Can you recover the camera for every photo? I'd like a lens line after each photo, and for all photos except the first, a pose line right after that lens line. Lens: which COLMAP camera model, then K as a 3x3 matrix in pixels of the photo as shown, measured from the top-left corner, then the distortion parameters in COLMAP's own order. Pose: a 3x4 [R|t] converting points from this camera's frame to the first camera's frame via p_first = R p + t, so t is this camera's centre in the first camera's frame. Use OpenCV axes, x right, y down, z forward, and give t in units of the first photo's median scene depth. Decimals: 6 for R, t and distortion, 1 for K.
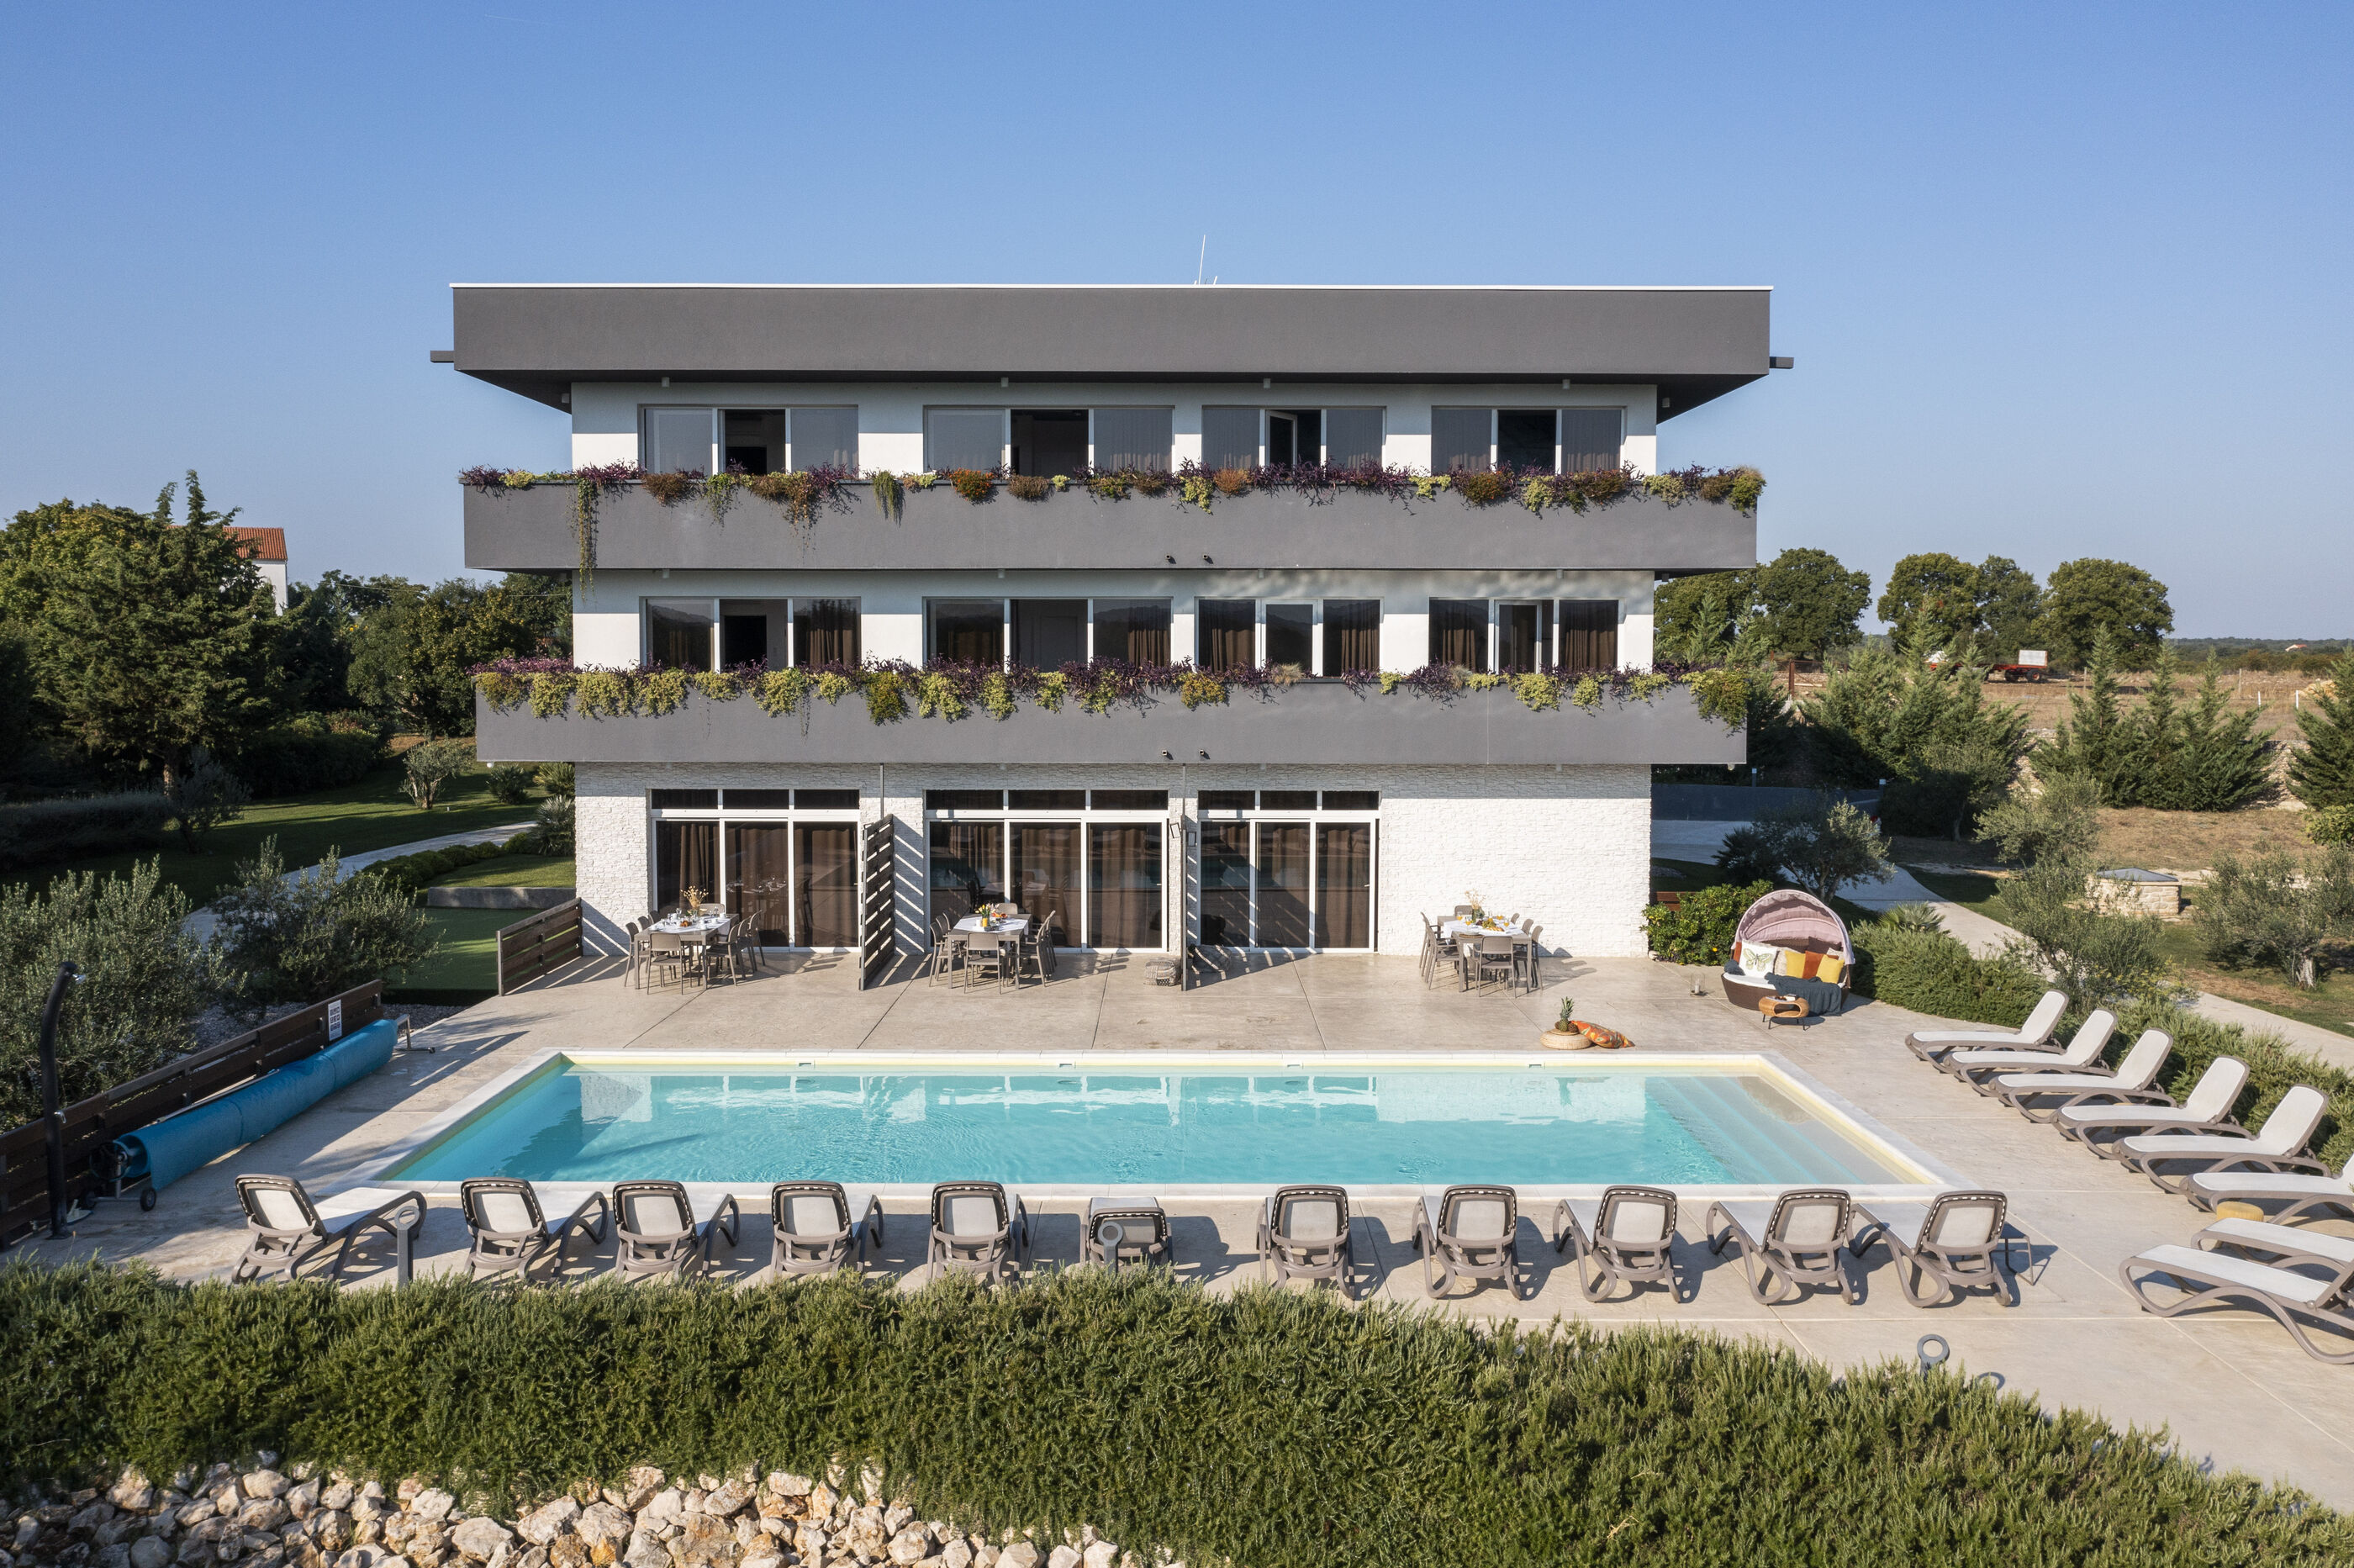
lens RADIAL K [[1876.0, 0, 1177.0], [0, 1876.0, 784.0], [0, 0, 1]] dist [0.008847, -0.012218]
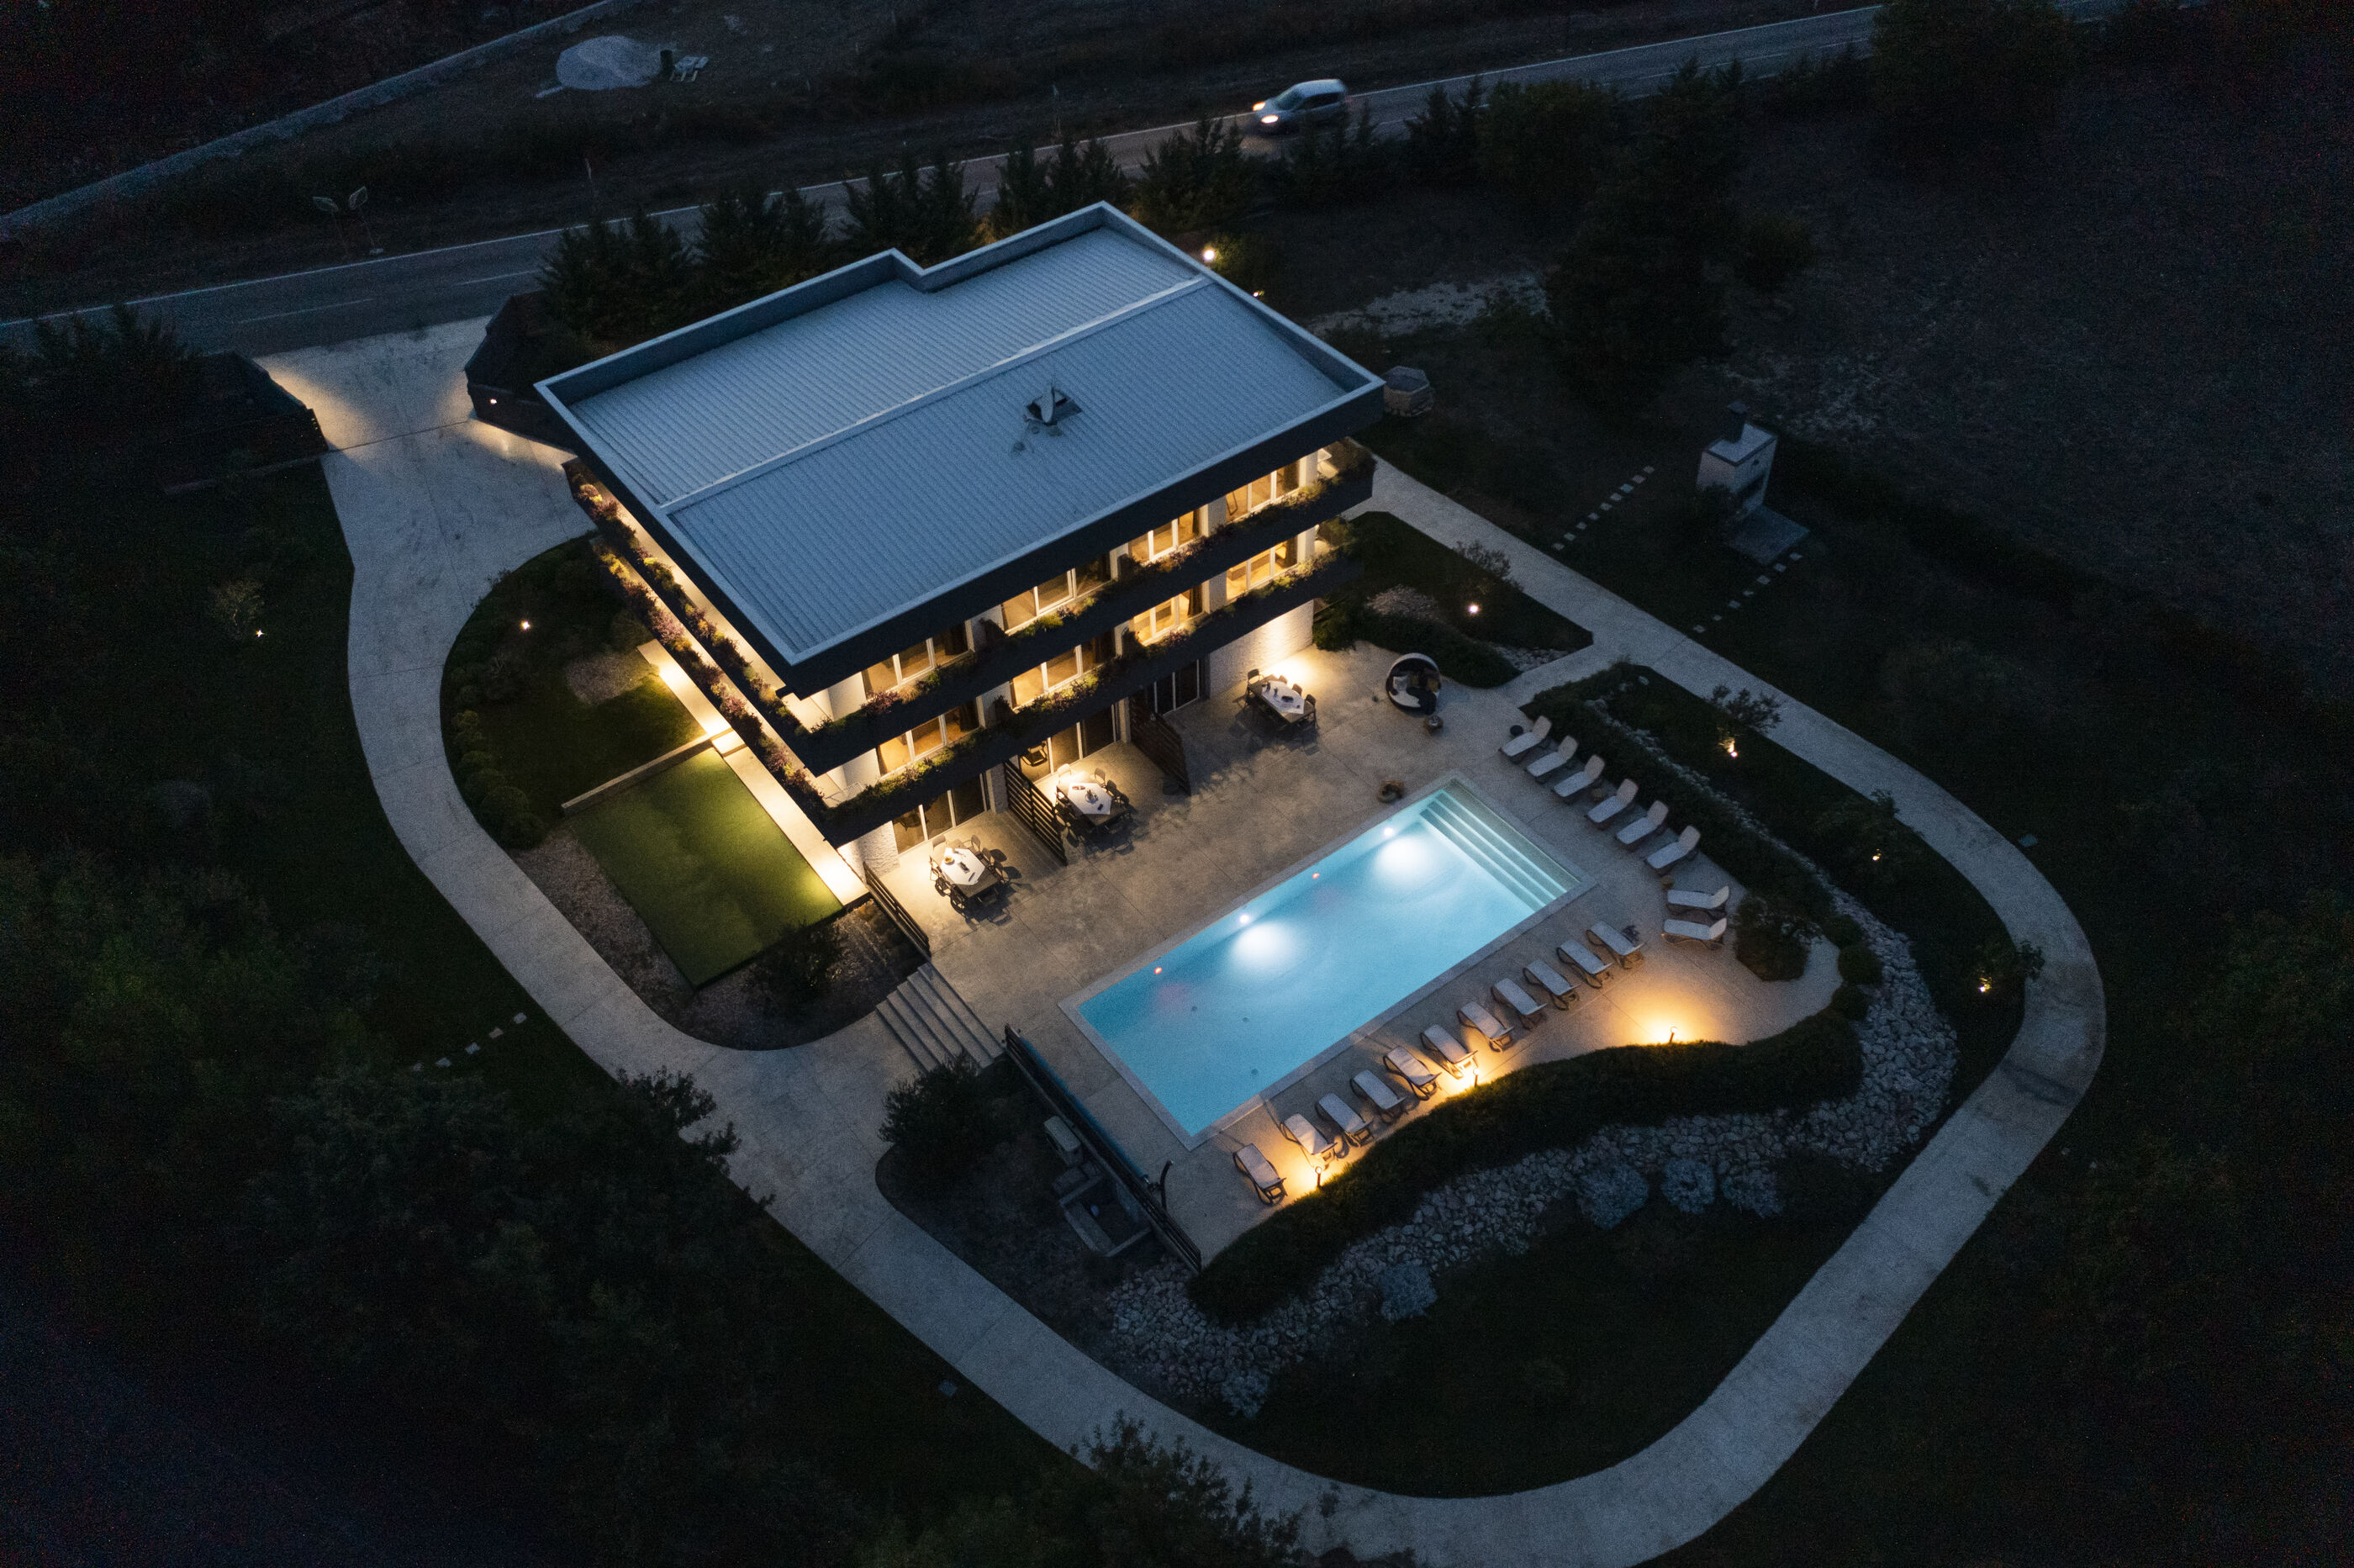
lens RADIAL K [[1892.4, 0, 1177.0], [0, 1892.4, 784.0], [0, 0, 1]] dist [0.001163, -0.000271]
pose [[0.797301, -0.444991, 0.407792, -0.874147], [0.063476, 0.733691, 0.676512, -1.344794], [-0.600235, -0.513499, 0.613219, -0.303440]]
